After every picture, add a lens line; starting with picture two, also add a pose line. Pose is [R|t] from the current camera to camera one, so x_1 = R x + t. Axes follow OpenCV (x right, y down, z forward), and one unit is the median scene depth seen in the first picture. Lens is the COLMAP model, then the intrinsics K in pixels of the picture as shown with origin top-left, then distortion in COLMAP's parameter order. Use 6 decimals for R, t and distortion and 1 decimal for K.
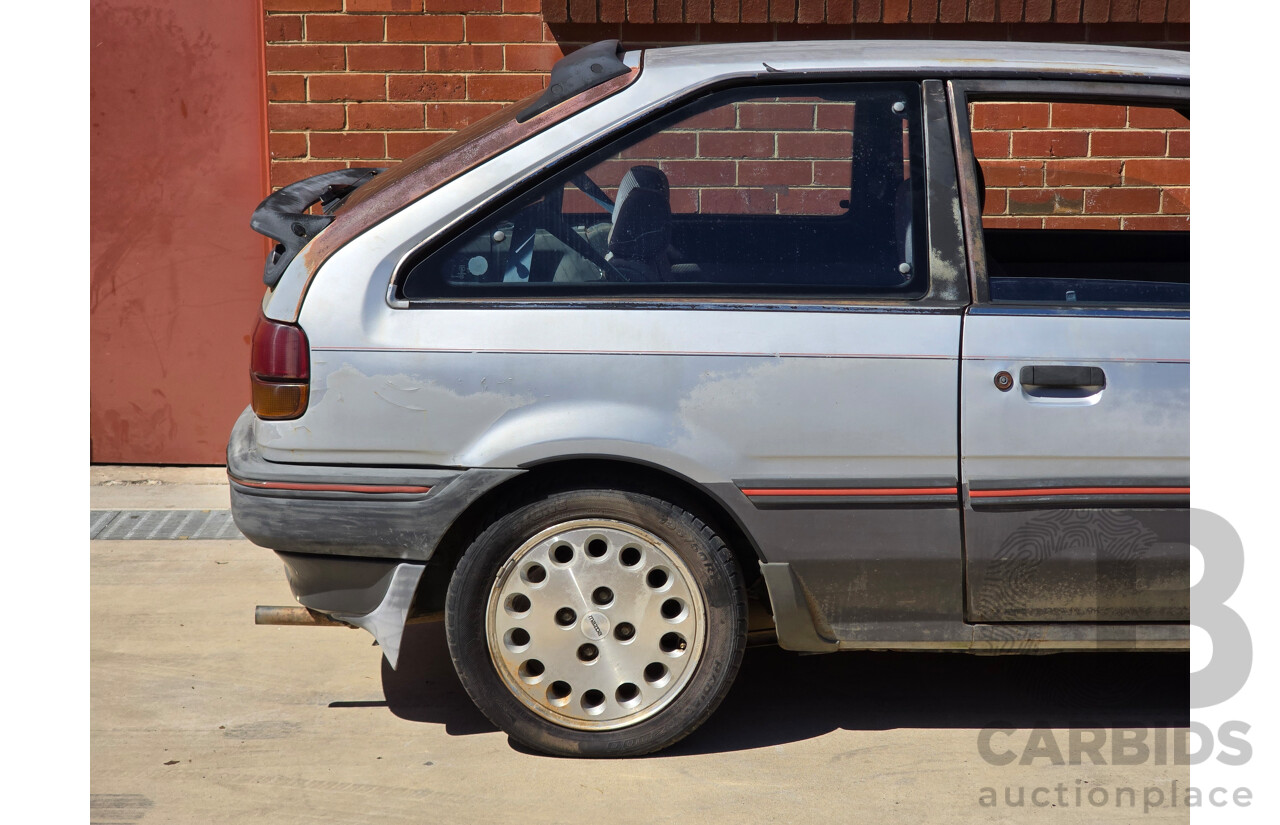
lens RADIAL K [[2120.0, 0, 648.6], [0, 2120.0, 406.9], [0, 0, 1]] dist [-0.354121, 4.319825]
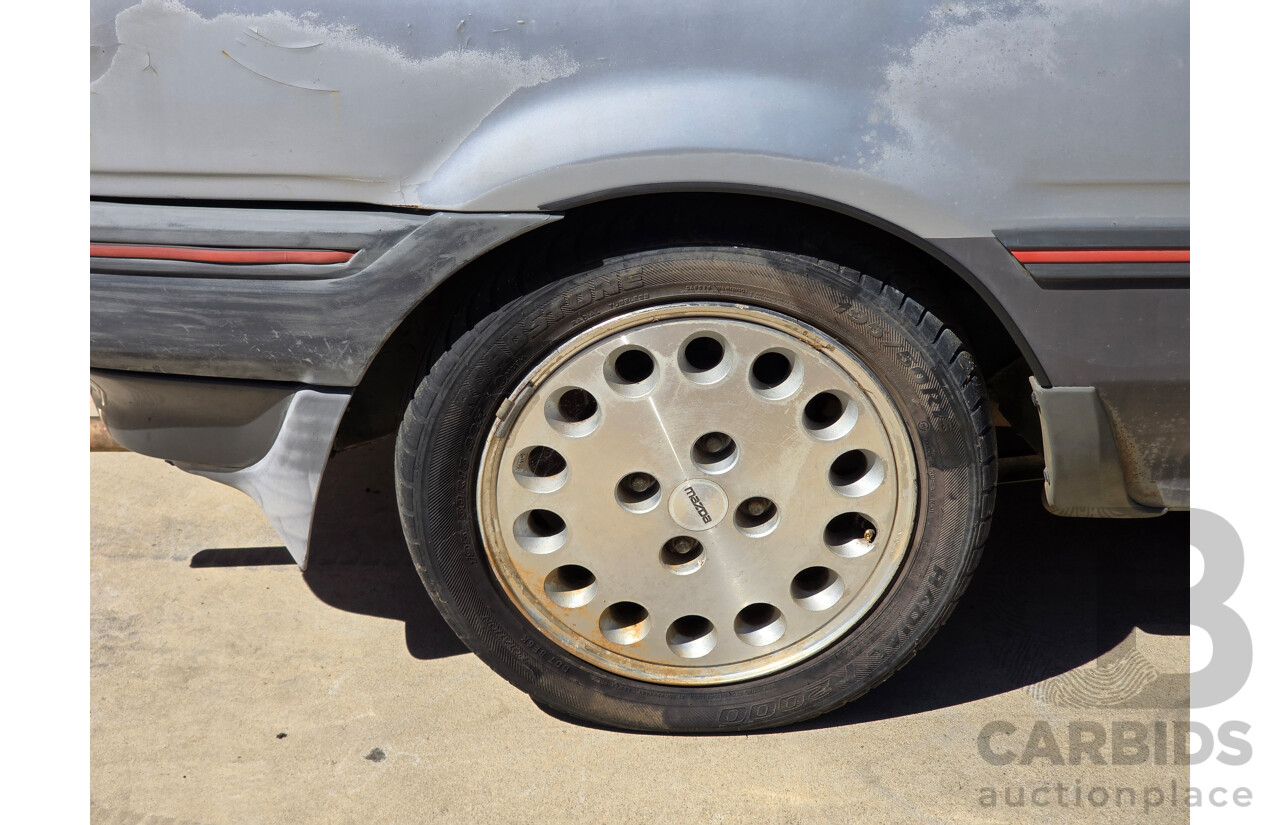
lens RADIAL K [[2106.5, 0, 639.3], [0, 2106.5, 375.3], [0, 0, 1]] dist [-0.504843, 4.927233]
pose [[0.999801, -0.011278, 0.016428, -0.046929], [0.005886, 0.954789, 0.297225, -0.072754], [-0.019037, -0.297070, 0.954666, 0.538337]]
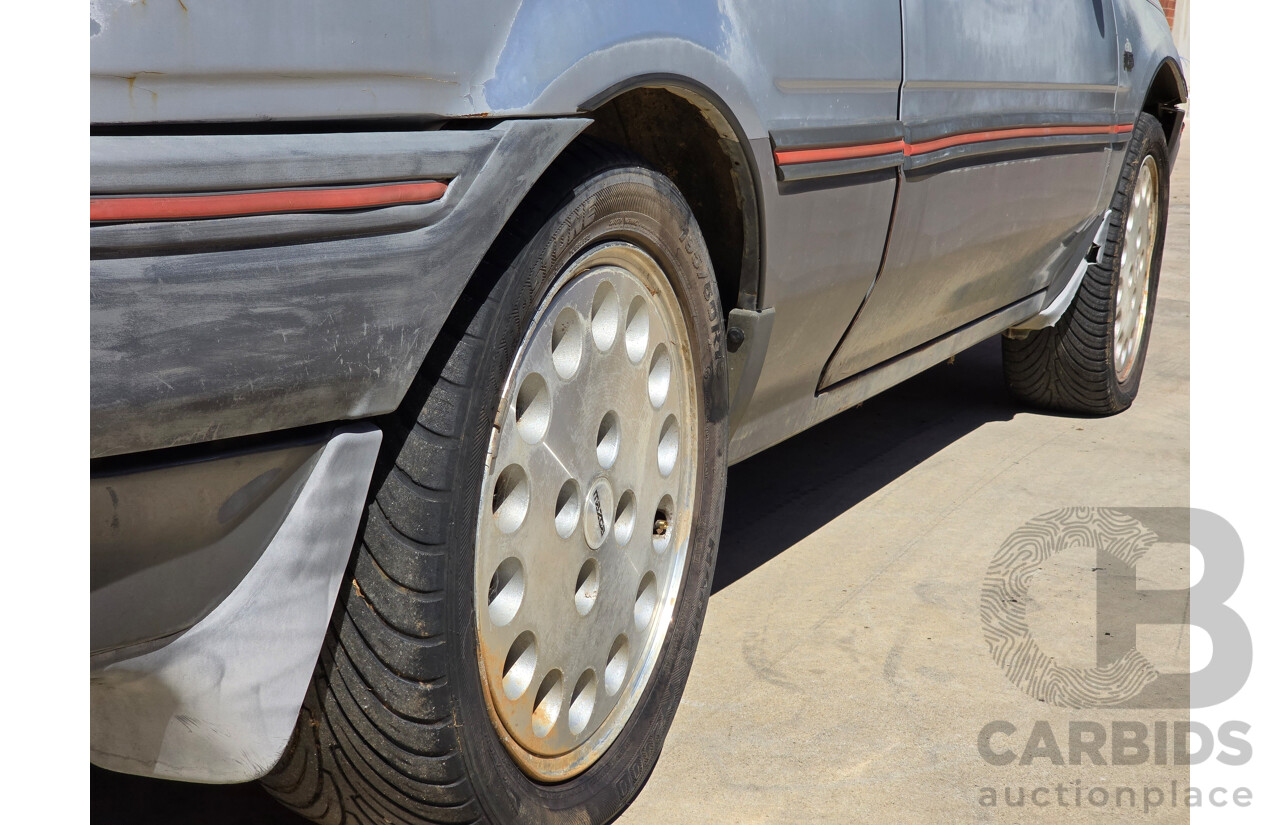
lens RADIAL K [[2138.8, 0, 639.8], [0, 2138.8, 347.0], [0, 0, 1]] dist [-0.577912, 8.038155]
pose [[0.383625, -0.115744, 0.916207, -0.396358], [0.101363, 0.991398, 0.082801, 0.038803], [-0.917909, 0.061105, 0.392057, 0.831640]]
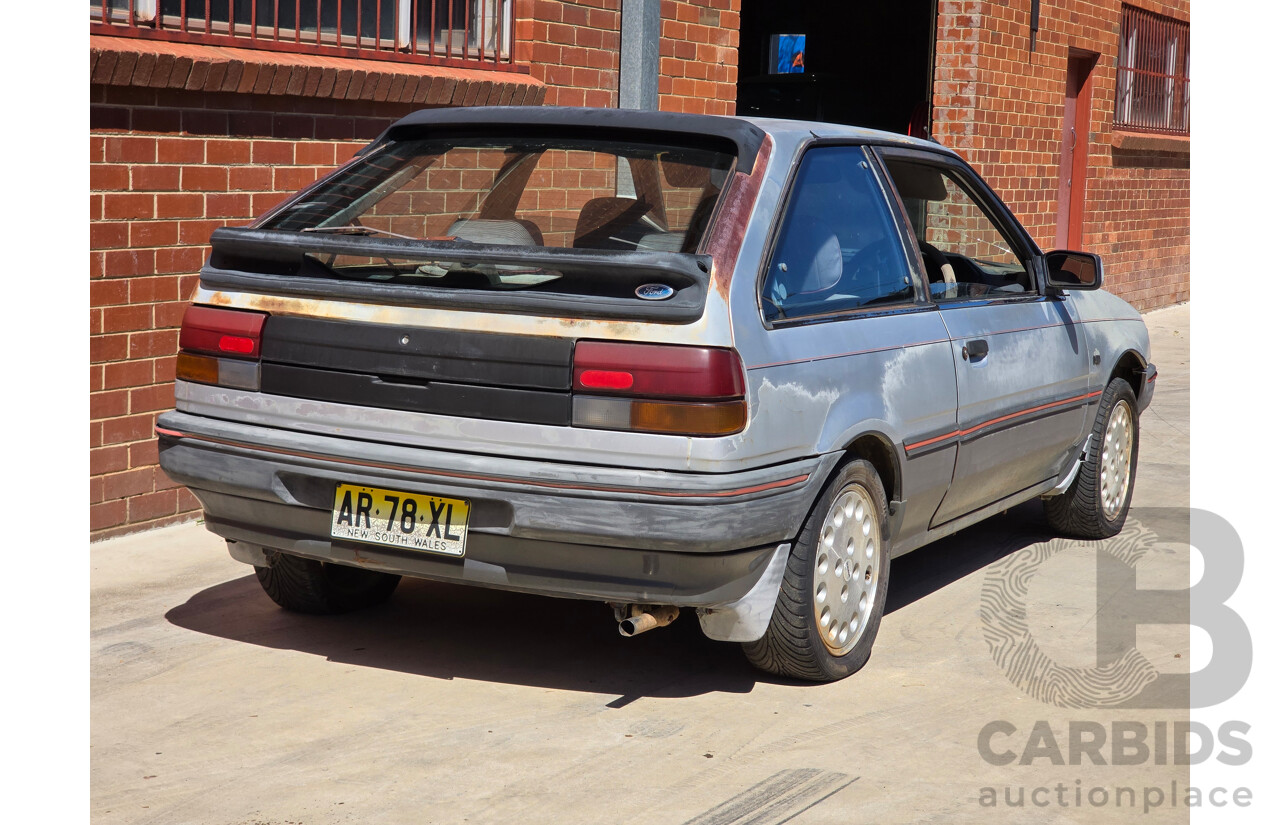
lens RADIAL K [[2138.8, 0, 639.8], [0, 2138.8, 347.0], [0, 0, 1]] dist [-0.577912, 8.038155]
pose [[0.464426, -0.066170, 0.883136, -1.208036], [0.123934, 0.992248, 0.009170, -0.057208], [-0.876897, 0.105192, 0.469027, 0.497095]]
